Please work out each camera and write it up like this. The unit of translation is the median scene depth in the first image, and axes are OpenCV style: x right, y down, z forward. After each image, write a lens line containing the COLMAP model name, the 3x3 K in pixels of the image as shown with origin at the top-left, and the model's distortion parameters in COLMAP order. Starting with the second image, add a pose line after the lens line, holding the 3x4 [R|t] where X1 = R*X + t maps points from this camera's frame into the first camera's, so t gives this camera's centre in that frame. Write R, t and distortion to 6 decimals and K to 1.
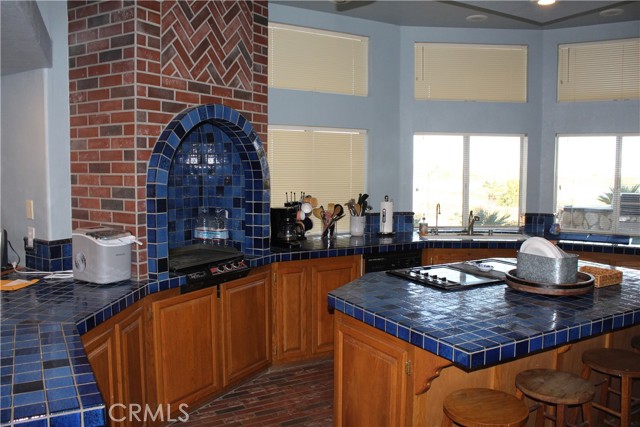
lens RADIAL K [[542.2, 0, 321.4], [0, 542.2, 213.0], [0, 0, 1]] dist [-0.126691, 0.060936]
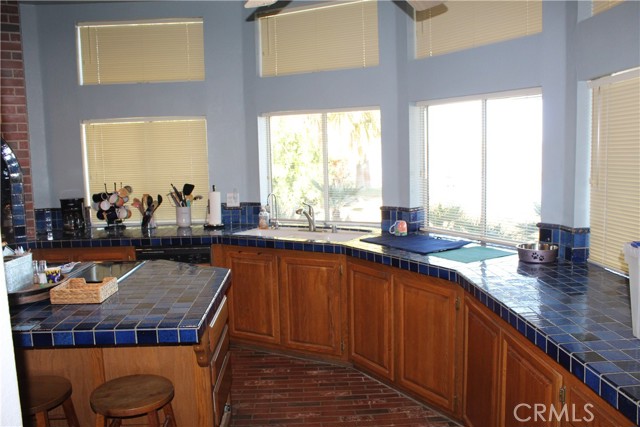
lens RADIAL K [[542.2, 0, 318.8], [0, 542.2, 211.3], [0, 0, 1]] dist [-0.126691, 0.060936]
pose [[0.881802, 0.021655, -0.471123, 0.767679], [-0.010206, 0.999588, 0.026843, -0.014636], [0.471510, -0.018862, 0.881659, 0.280884]]
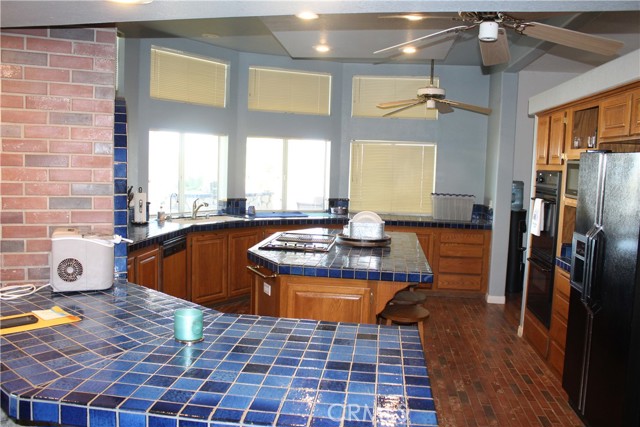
lens RADIAL K [[542.2, 0, 321.5], [0, 542.2, 208.0], [0, 0, 1]] dist [-0.126691, 0.060936]
pose [[0.590720, -0.055010, 0.804999, -0.557731], [0.046519, 0.998336, 0.034085, -0.011788], [-0.805534, 0.017313, 0.592296, 0.099146]]
